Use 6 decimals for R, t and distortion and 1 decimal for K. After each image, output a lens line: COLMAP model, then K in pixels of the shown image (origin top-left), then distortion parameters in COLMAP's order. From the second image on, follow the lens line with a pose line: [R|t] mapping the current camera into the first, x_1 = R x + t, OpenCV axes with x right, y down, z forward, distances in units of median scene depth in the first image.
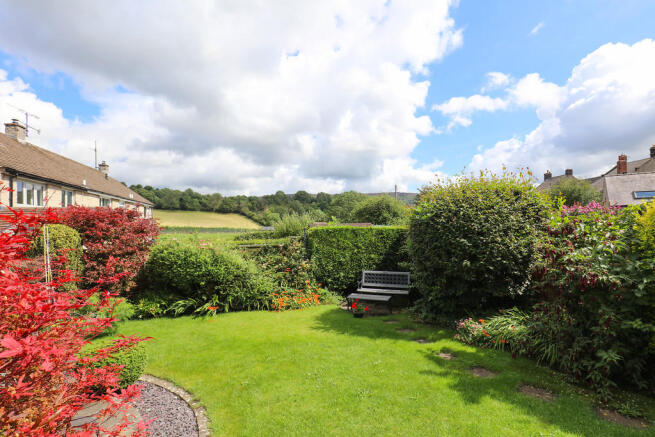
lens RADIAL K [[288.6, 0, 327.5], [0, 288.6, 218.5], [0, 0, 1]] dist [-0.001475, -0.000575]
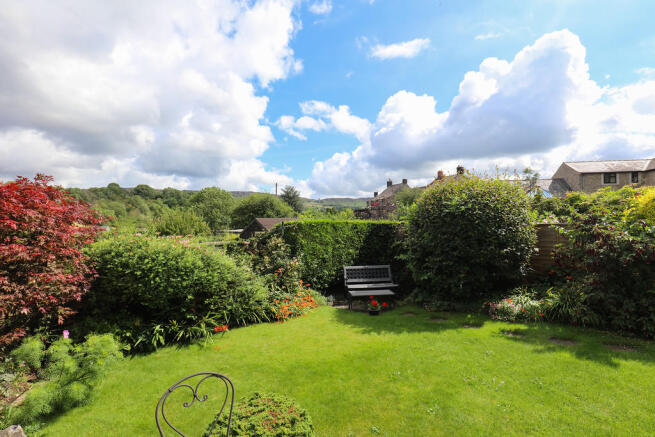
lens RADIAL K [[288.6, 0, 327.5], [0, 288.6, 218.5], [0, 0, 1]] dist [-0.001475, -0.000575]
pose [[0.893428, 0.011620, 0.449055, -0.435987], [-0.012608, 0.999920, -0.000789, 0.029214], [-0.449029, -0.004957, 0.893504, 0.216797]]
